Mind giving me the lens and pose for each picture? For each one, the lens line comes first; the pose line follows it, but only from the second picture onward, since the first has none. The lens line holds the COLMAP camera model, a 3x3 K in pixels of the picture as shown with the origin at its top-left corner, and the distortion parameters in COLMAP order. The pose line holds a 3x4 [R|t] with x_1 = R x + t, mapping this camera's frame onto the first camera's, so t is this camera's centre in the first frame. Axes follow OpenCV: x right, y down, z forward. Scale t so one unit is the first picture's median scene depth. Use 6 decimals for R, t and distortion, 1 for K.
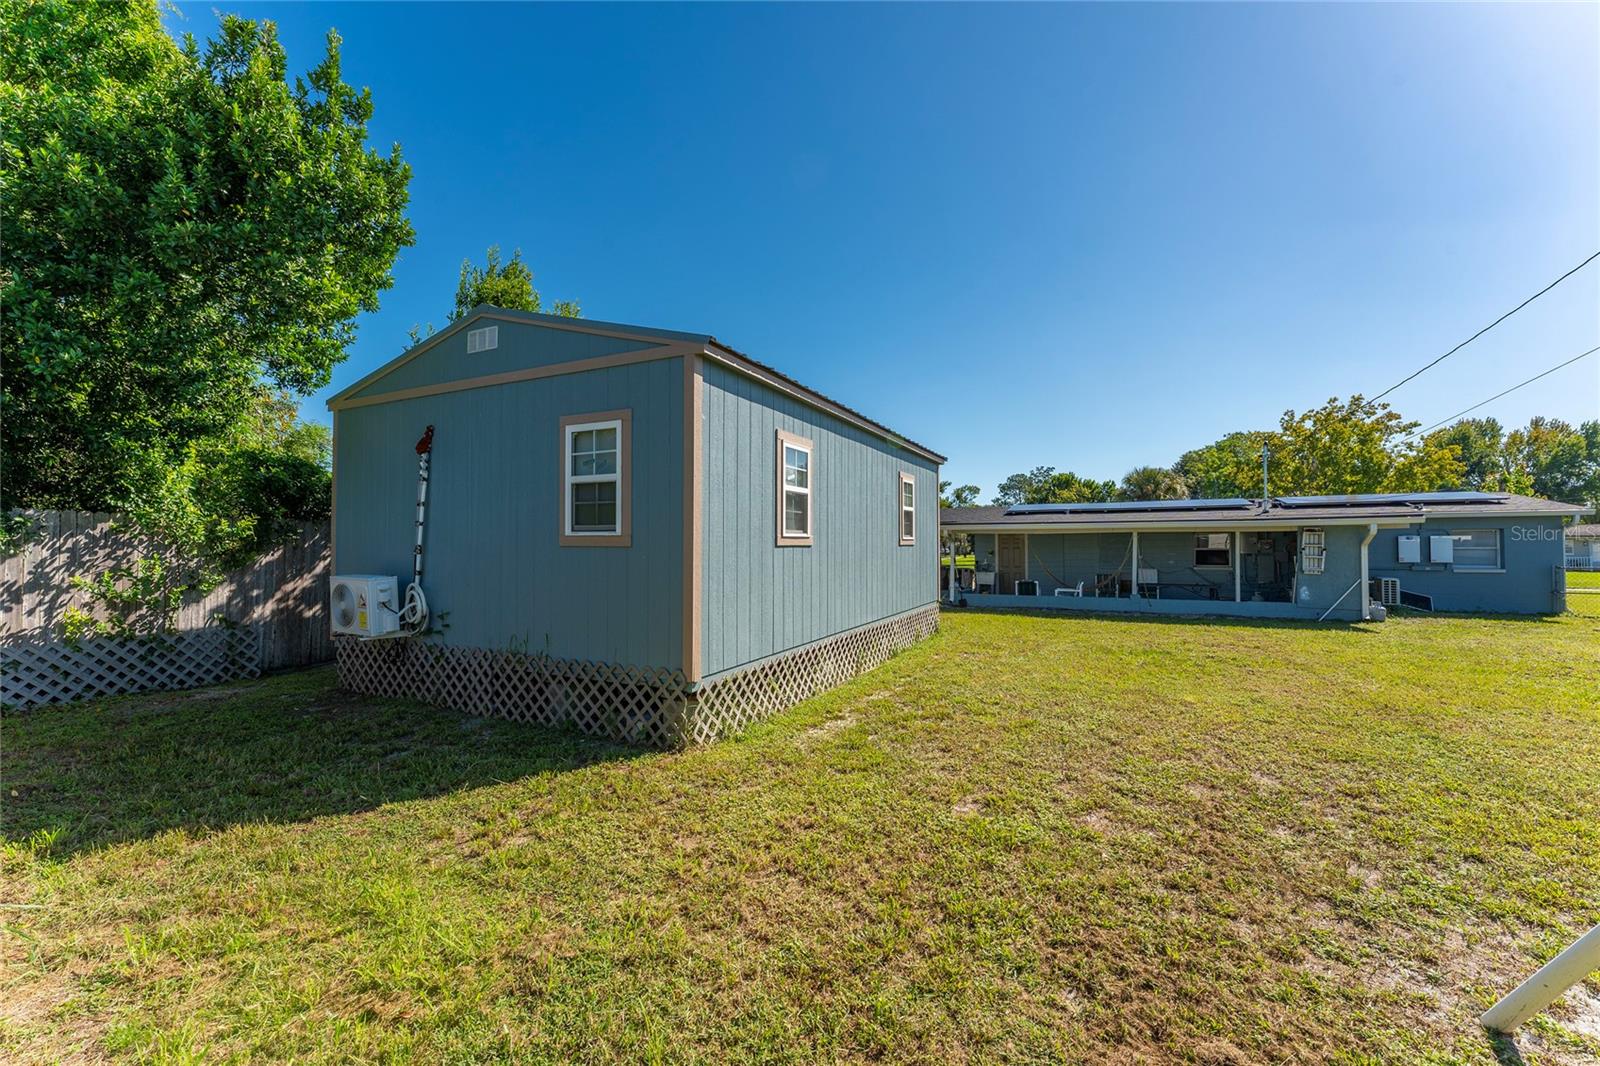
lens RADIAL K [[644.8, 0, 800.0], [0, 644.8, 533.0], [0, 0, 1]] dist [-0.001398, -0.000213]
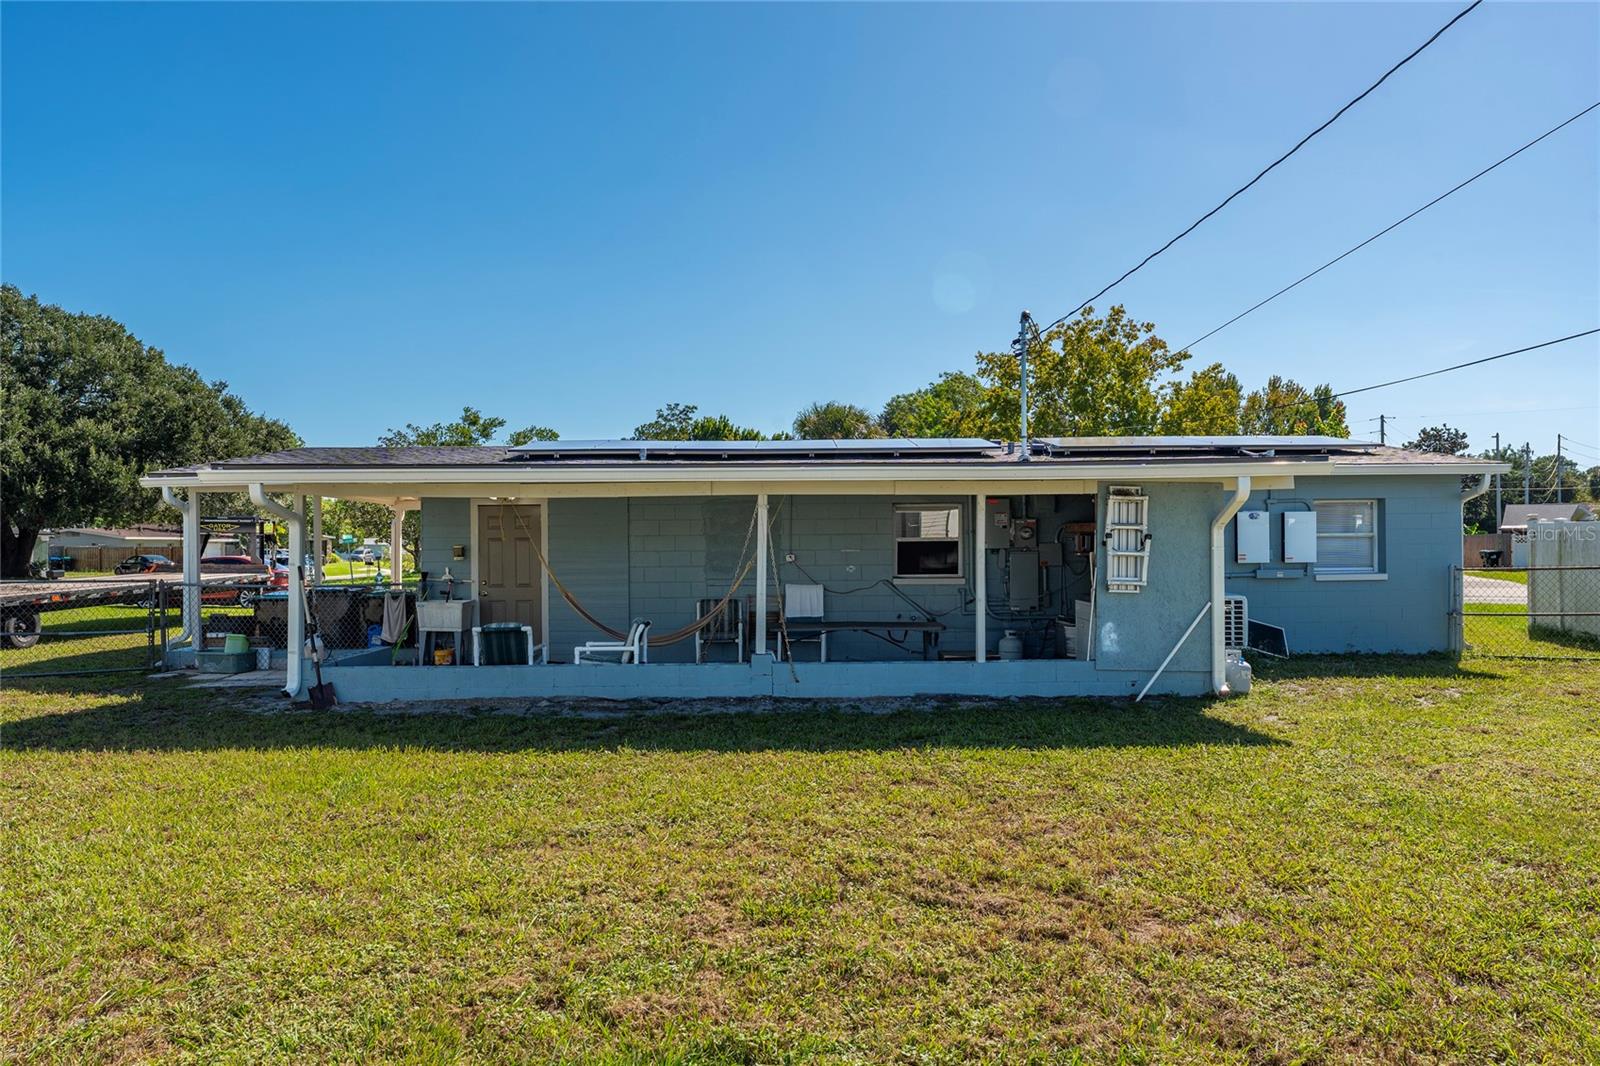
lens RADIAL K [[1088.2, 0, 802.7], [0, 1088.2, 564.4], [0, 0, 1]] dist [0.002734, 0.000268]
pose [[0.897206, -0.013129, 0.441417, 0.098962], [-0.004373, 0.999245, 0.038610, 0.006099], [-0.441591, -0.036571, 0.896471, 0.156782]]
